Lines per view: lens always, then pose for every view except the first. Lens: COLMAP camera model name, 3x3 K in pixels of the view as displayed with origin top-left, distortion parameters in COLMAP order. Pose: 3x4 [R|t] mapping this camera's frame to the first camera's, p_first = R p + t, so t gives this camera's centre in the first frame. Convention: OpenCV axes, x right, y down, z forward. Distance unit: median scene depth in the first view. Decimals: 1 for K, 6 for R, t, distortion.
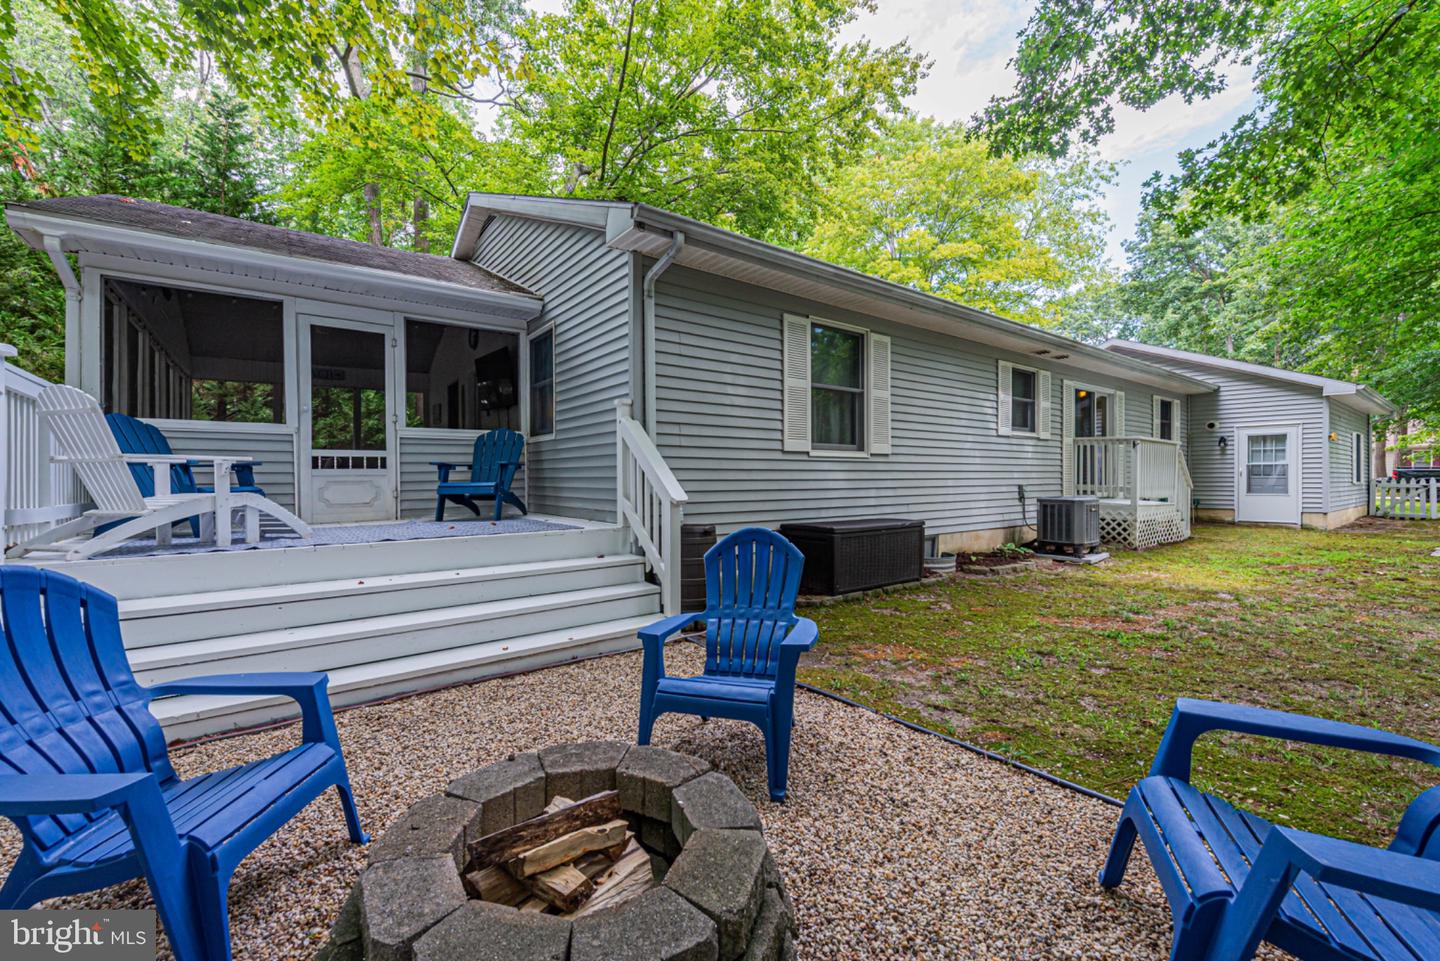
lens RADIAL K [[574.4, 0, 717.8], [0, 574.4, 479.0], [0, 0, 1]] dist [0.008842, -0.000950]
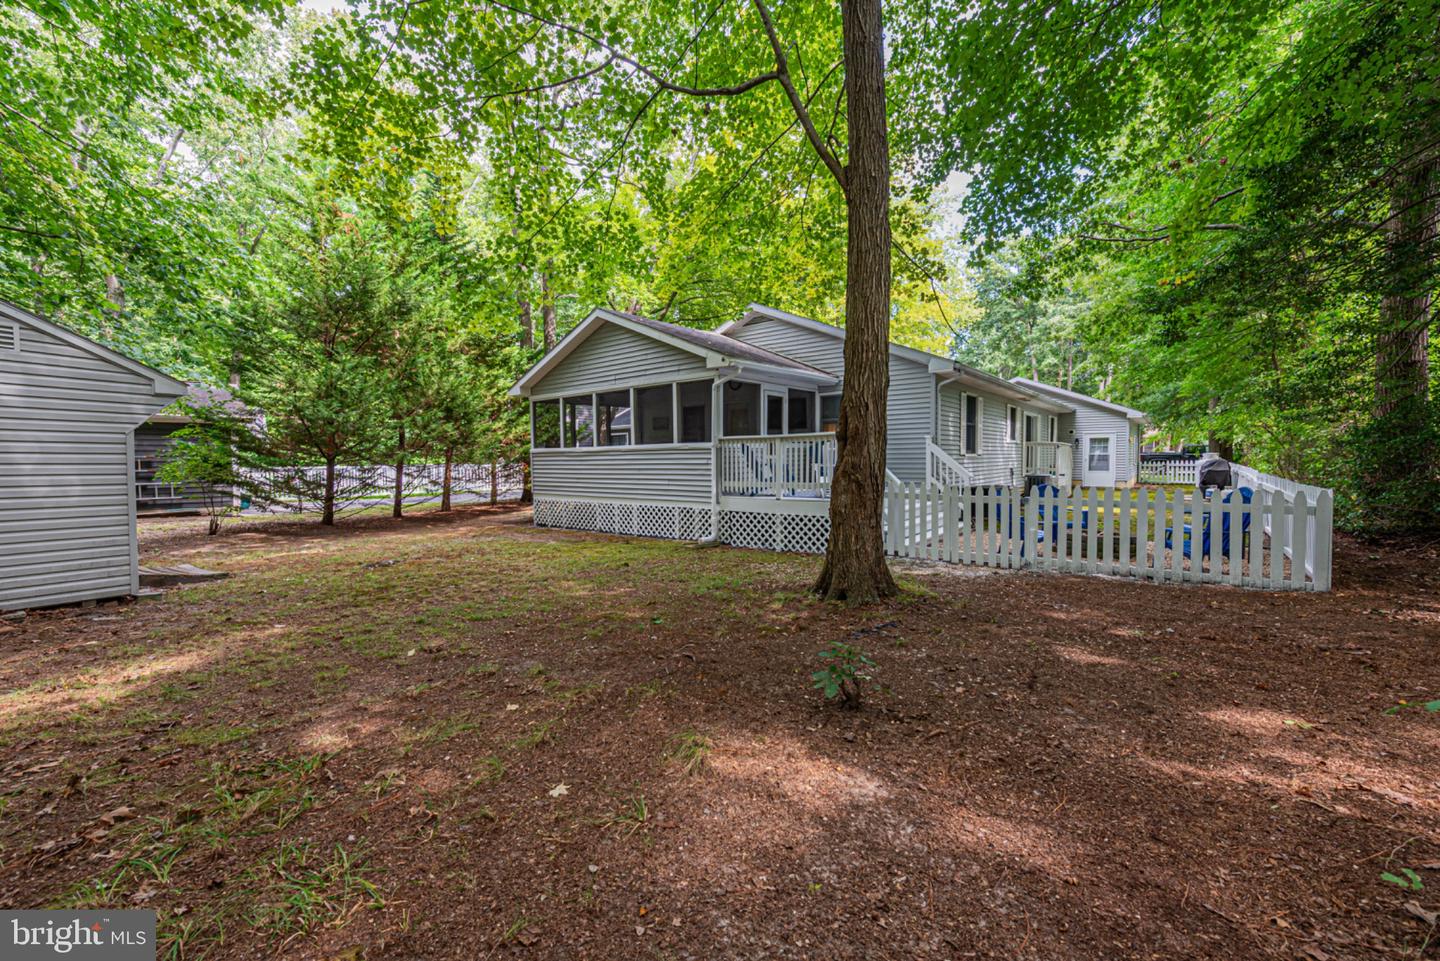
lens RADIAL K [[574.4, 0, 717.4], [0, 574.4, 487.8], [0, 0, 1]] dist [0.008842, -0.000950]
pose [[0.968153, -0.020520, 0.249516, -0.674629], [0.010217, 0.999043, 0.042519, -0.010802], [-0.250149, -0.038615, 0.967437, -0.457672]]
